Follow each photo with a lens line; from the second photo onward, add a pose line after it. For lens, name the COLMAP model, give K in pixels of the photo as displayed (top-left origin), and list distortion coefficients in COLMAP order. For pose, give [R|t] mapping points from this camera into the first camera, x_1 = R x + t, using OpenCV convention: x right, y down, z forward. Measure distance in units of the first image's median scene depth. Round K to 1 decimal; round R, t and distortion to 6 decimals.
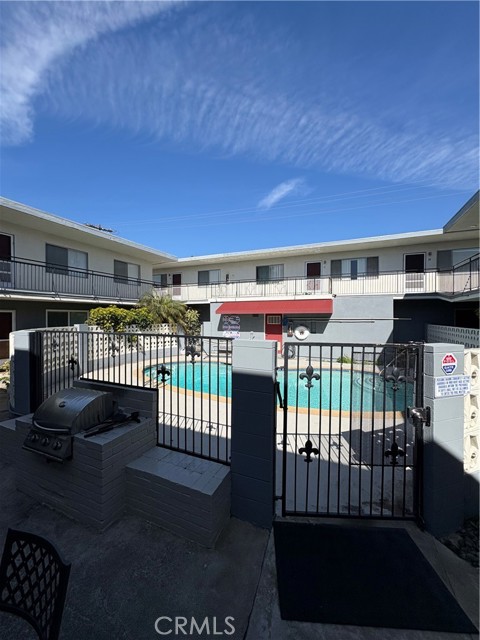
lens RADIAL K [[250.4, 0, 240.0], [0, 250.4, 320.0], [0, 0, 1]] dist [-0.000830, 0.002997]
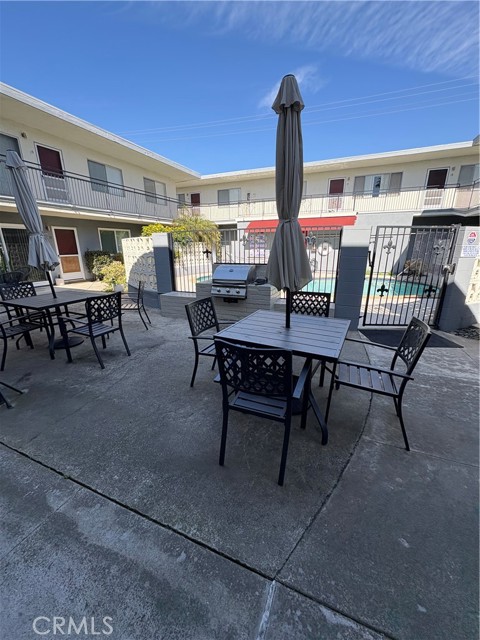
lens RADIAL K [[250.4, 0, 240.0], [0, 250.4, 320.0], [0, 0, 1]] dist [-0.000830, 0.002997]
pose [[0.999810, -0.014394, 0.013111, -0.121134], [0.010221, 0.961167, 0.275777, 0.034687], [-0.016572, -0.275591, 0.961132, -0.119789]]
